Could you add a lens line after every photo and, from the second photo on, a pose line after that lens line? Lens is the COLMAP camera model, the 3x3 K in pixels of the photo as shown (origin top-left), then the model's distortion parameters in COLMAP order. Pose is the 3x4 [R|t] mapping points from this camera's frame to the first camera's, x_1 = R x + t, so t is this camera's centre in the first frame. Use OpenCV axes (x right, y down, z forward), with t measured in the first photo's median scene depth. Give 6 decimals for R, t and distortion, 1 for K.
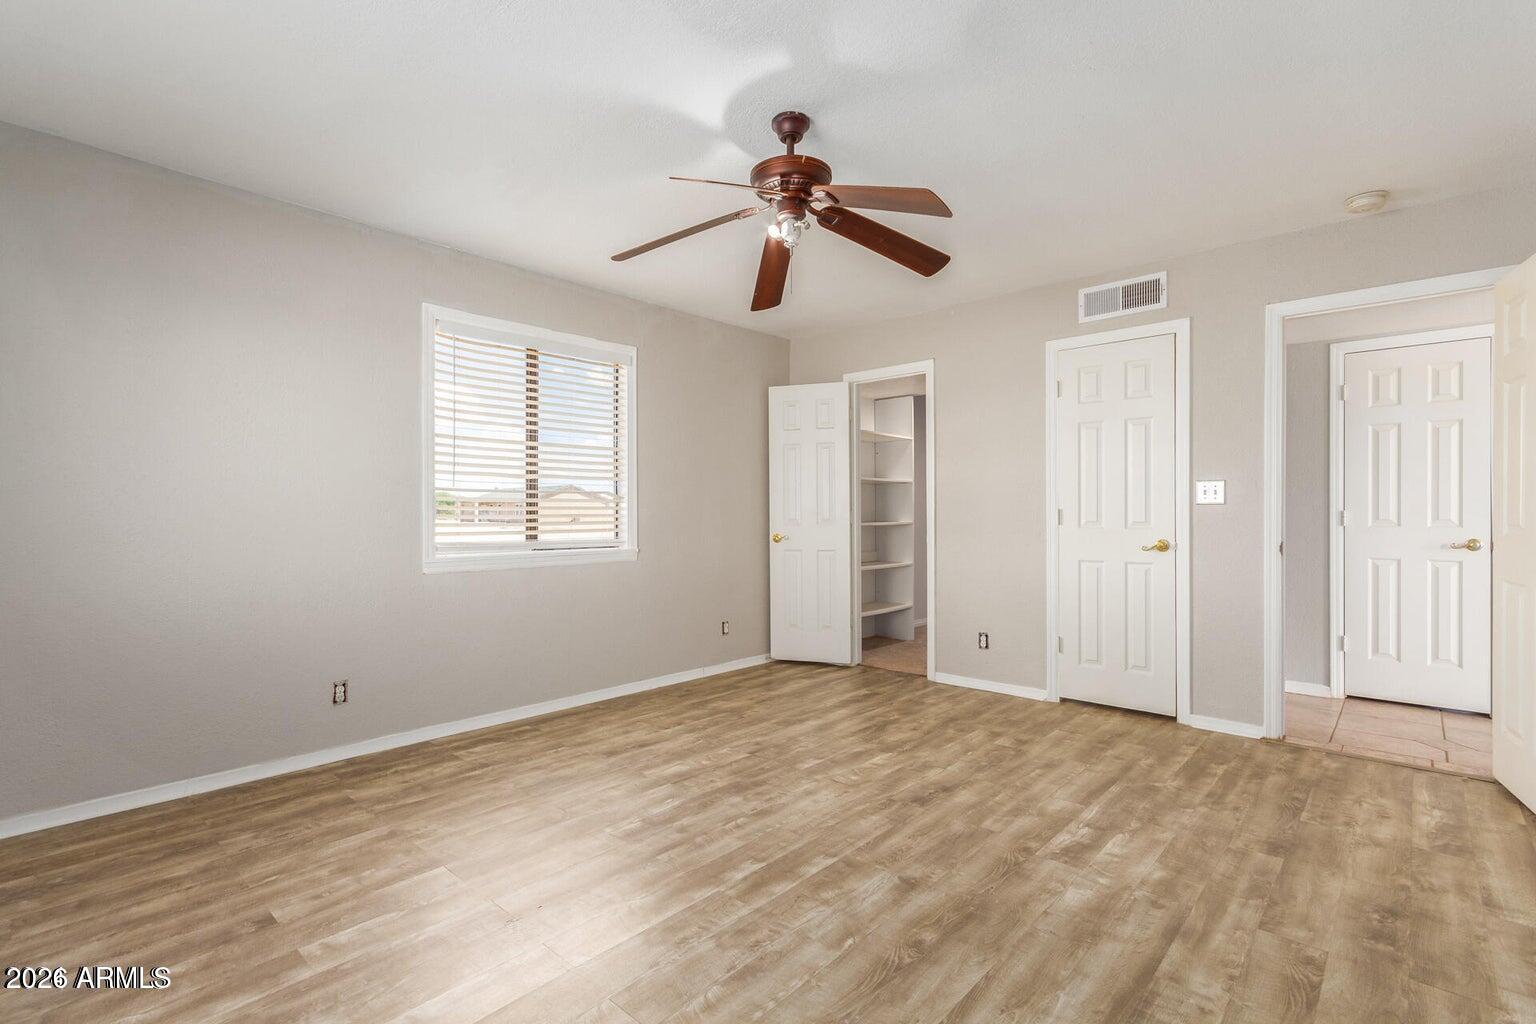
lens RADIAL K [[712.6, 0, 770.6], [0, 712.6, 515.4], [0, 0, 1]] dist [0.001208, 0.001316]
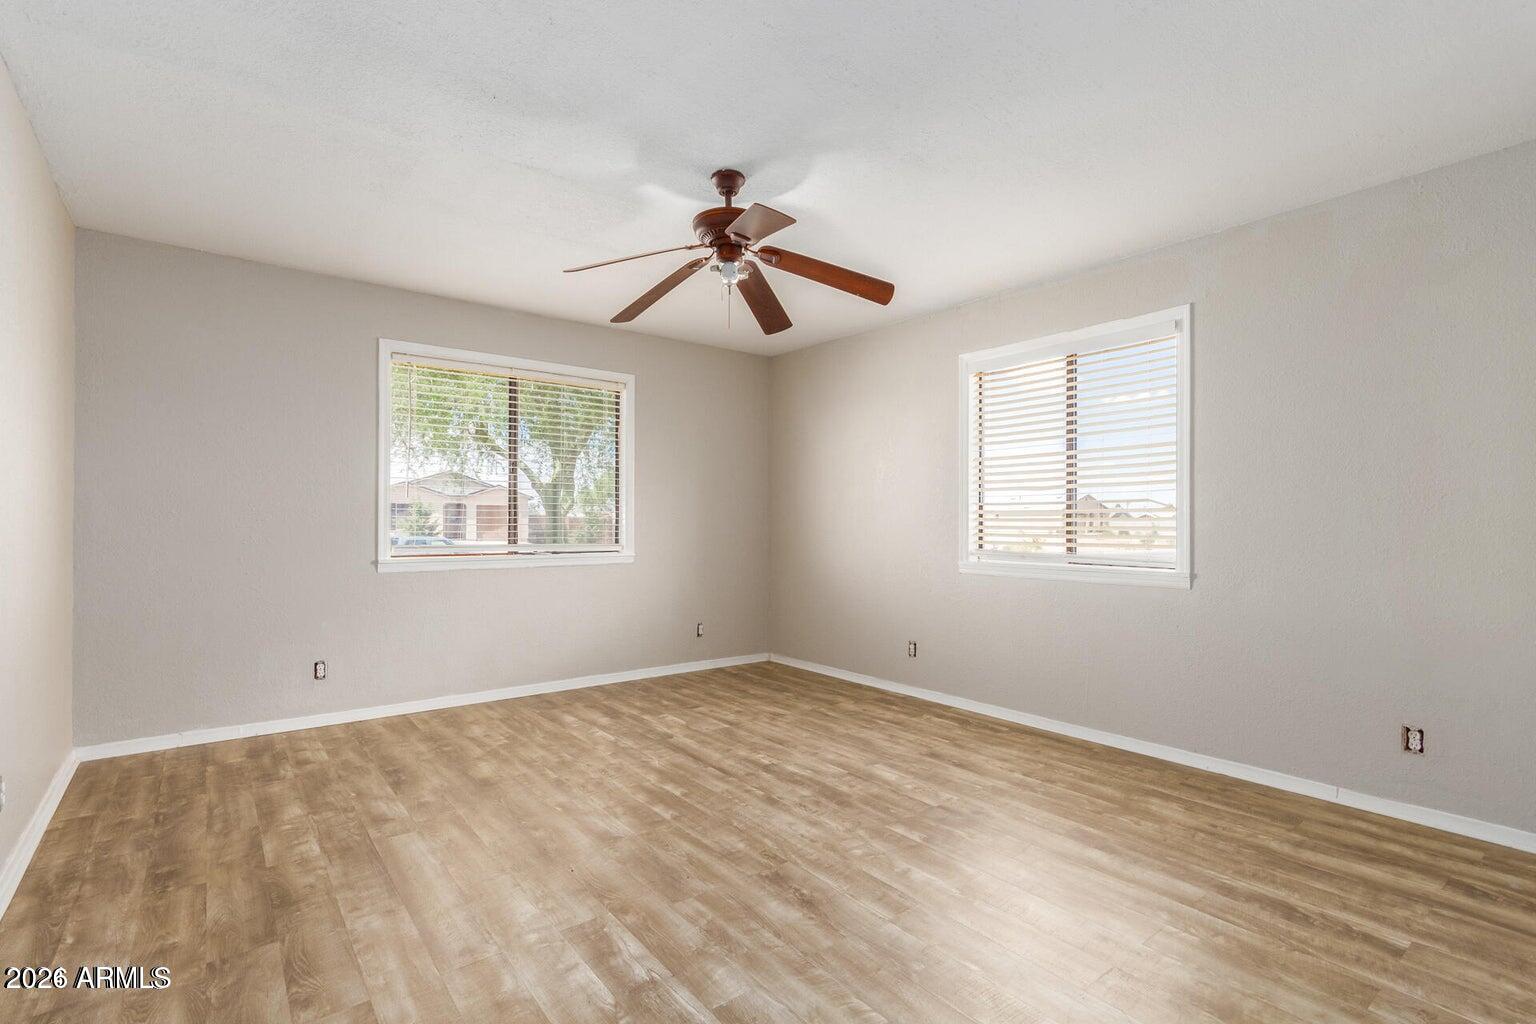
lens RADIAL K [[712.6, 0, 769.0], [0, 712.6, 518.5], [0, 0, 1]] dist [0.001208, 0.001316]
pose [[-0.167529, -0.007067, -0.985842, 0.876323], [-0.006685, 0.999959, -0.006032, -0.003526], [0.985844, 0.005579, -0.167569, 0.971998]]
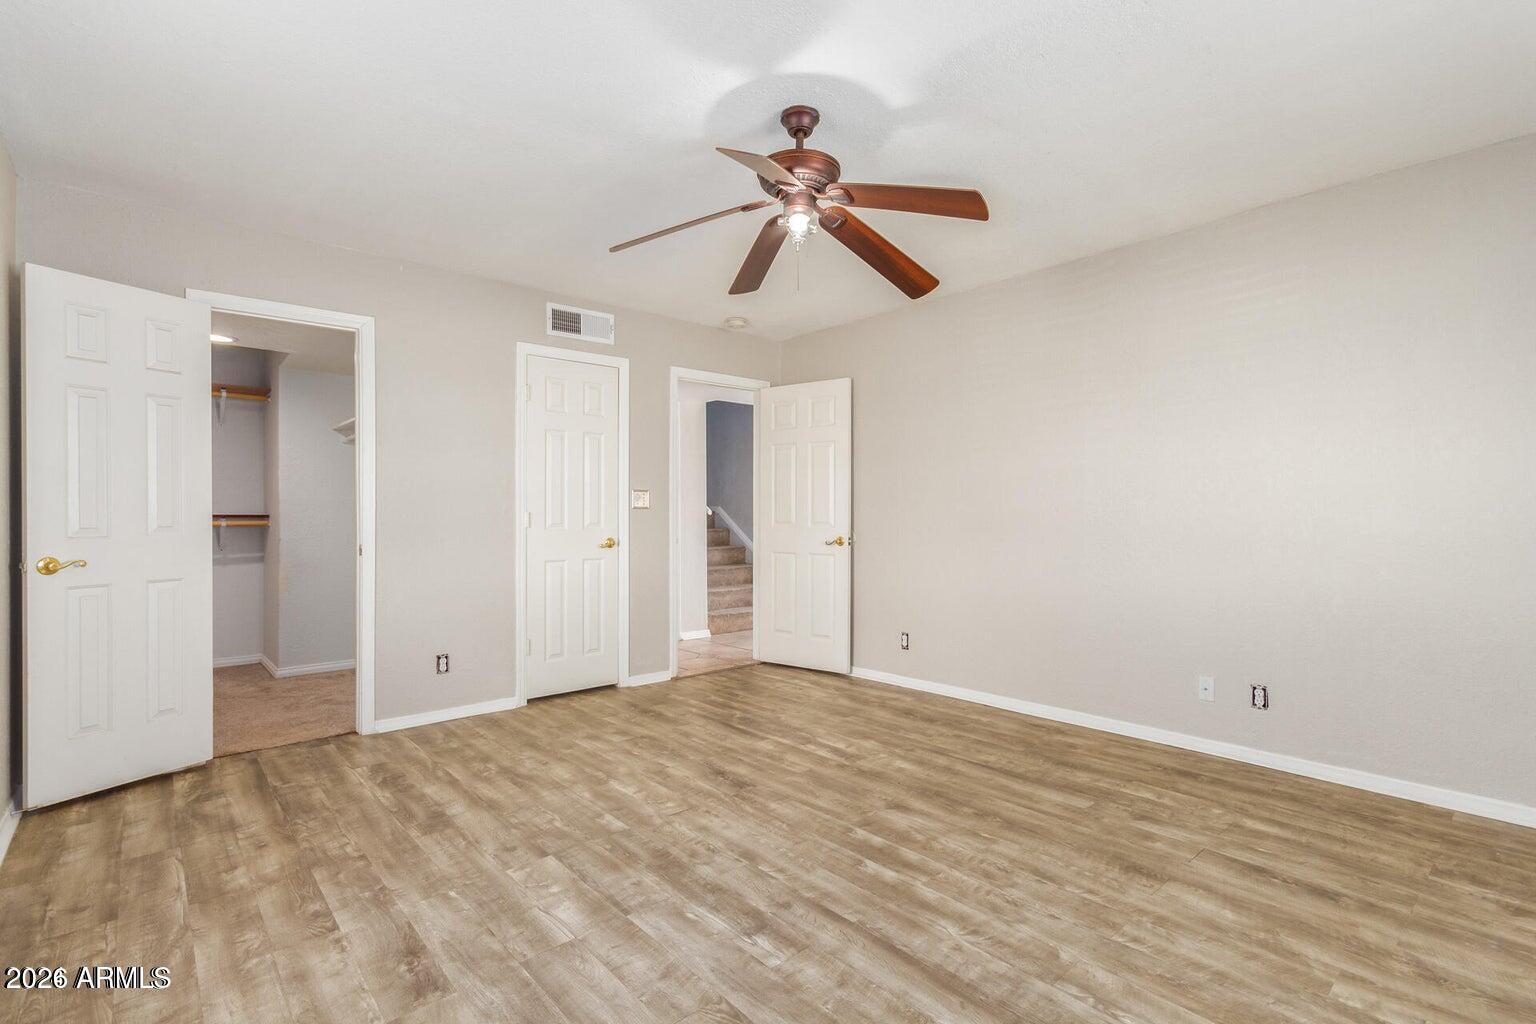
lens RADIAL K [[712.6, 0, 770.9], [0, 712.6, 512.5], [0, 0, 1]] dist [0.001208, 0.001316]
pose [[0.111109, 0.003974, 0.993800, -0.732971], [0.004313, 0.999981, -0.004481, -0.002479], [-0.993799, 0.004784, 0.111090, 0.721601]]
